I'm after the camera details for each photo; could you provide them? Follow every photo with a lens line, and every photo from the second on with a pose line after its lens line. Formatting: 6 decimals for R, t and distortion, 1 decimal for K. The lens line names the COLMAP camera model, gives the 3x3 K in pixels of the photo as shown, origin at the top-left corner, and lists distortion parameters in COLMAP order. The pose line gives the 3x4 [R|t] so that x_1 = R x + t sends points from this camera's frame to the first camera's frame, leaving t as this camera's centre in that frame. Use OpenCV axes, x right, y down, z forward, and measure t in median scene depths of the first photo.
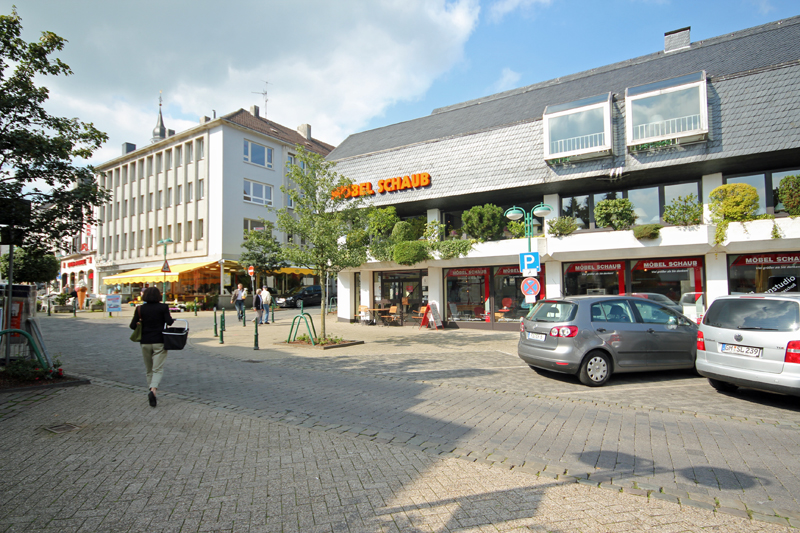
lens RADIAL K [[457.3, 0, 400.0], [0, 457.3, 266.5], [0, 0, 1]] dist [0.016871, 0.000998]
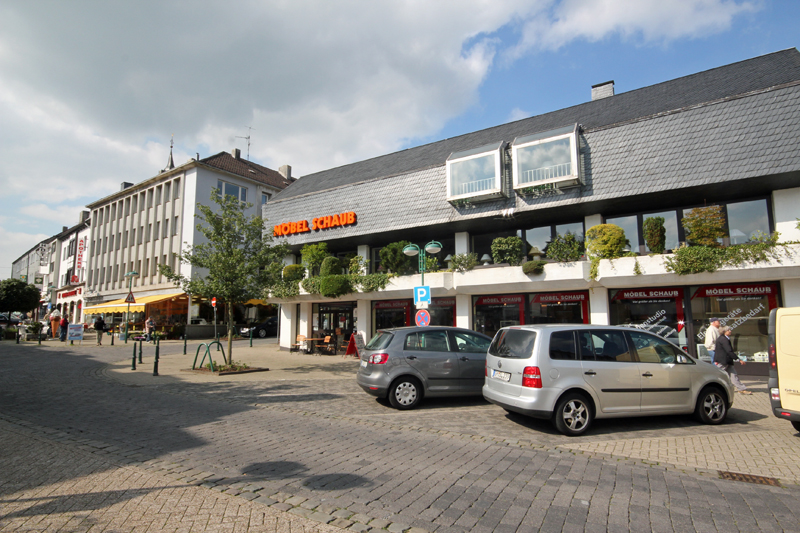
lens RADIAL K [[442.3, 0, 400.0], [0, 442.3, 266.5], [0, 0, 1]] dist [0.006994, 0.000178]
pose [[0.999877, 0.003498, -0.015311, 0.221992], [-0.004583, 0.997434, -0.071439, -0.001994], [0.015021, 0.071500, 0.997327, -0.039192]]
